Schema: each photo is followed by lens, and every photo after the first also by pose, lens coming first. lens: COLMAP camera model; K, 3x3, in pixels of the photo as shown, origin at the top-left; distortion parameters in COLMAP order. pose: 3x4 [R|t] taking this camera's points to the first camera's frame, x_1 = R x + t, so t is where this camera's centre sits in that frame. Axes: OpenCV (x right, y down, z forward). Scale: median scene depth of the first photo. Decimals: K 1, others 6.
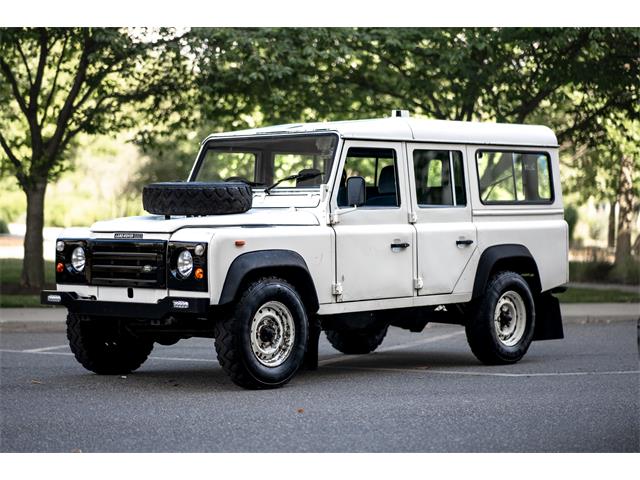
lens RADIAL K [[1606.8, 0, 319.6], [0, 1606.8, 240.3], [0, 0, 1]] dist [0.013023, 0.278682]
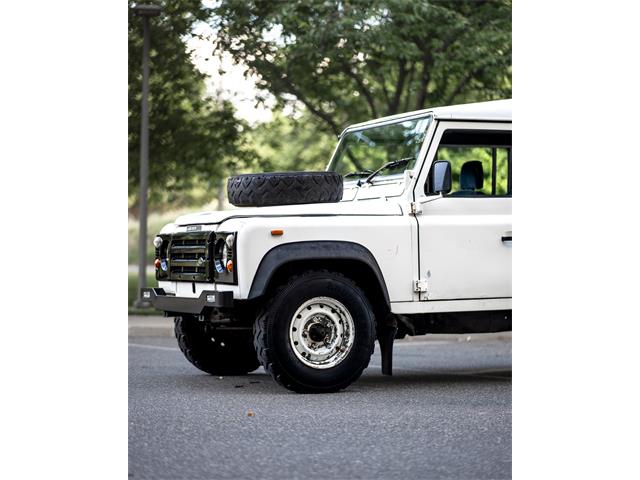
lens RADIAL K [[1422.1, 0, 319.7], [0, 1422.1, 239.8], [0, 0, 1]] dist [0.004119, -0.026064]
pose [[0.913286, -0.013078, -0.407108, 0.281806], [0.001889, 0.999610, -0.027874, 0.026547], [0.407314, 0.024688, 0.912954, 0.248856]]
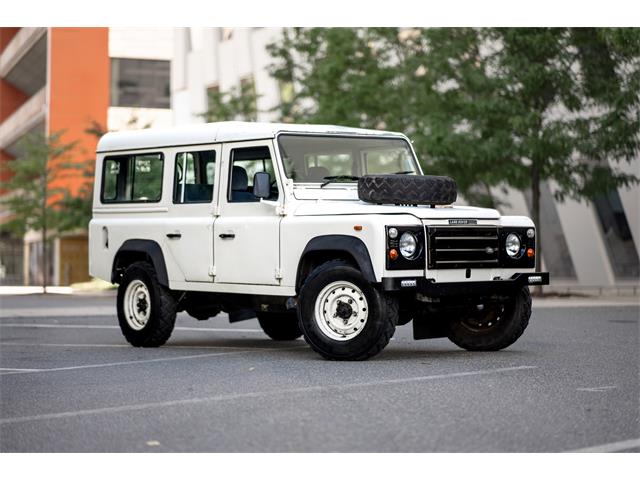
lens RADIAL K [[1606.8, 0, 319.6], [0, 1606.8, 240.3], [0, 0, 1]] dist [0.013023, 0.278682]
pose [[0.191979, -0.001348, 0.981398, -1.172651], [0.025713, 0.999663, -0.003657, 0.010855], [-0.981062, 0.025937, 0.191948, 0.850051]]
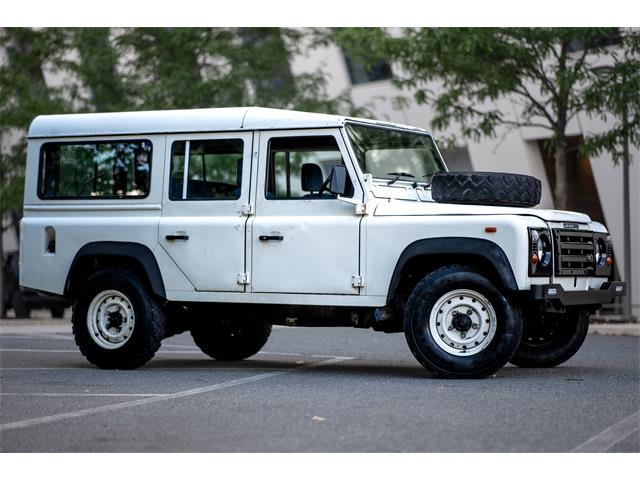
lens RADIAL K [[1656.9, 0, 322.8], [0, 1656.9, 240.7], [0, 0, 1]] dist [0.034397, 0.058069]
pose [[-0.196167, 0.014851, 0.980458, -1.070058], [0.014065, 0.999825, -0.012331, 0.016556], [-0.980470, 0.011372, -0.196342, 1.305796]]
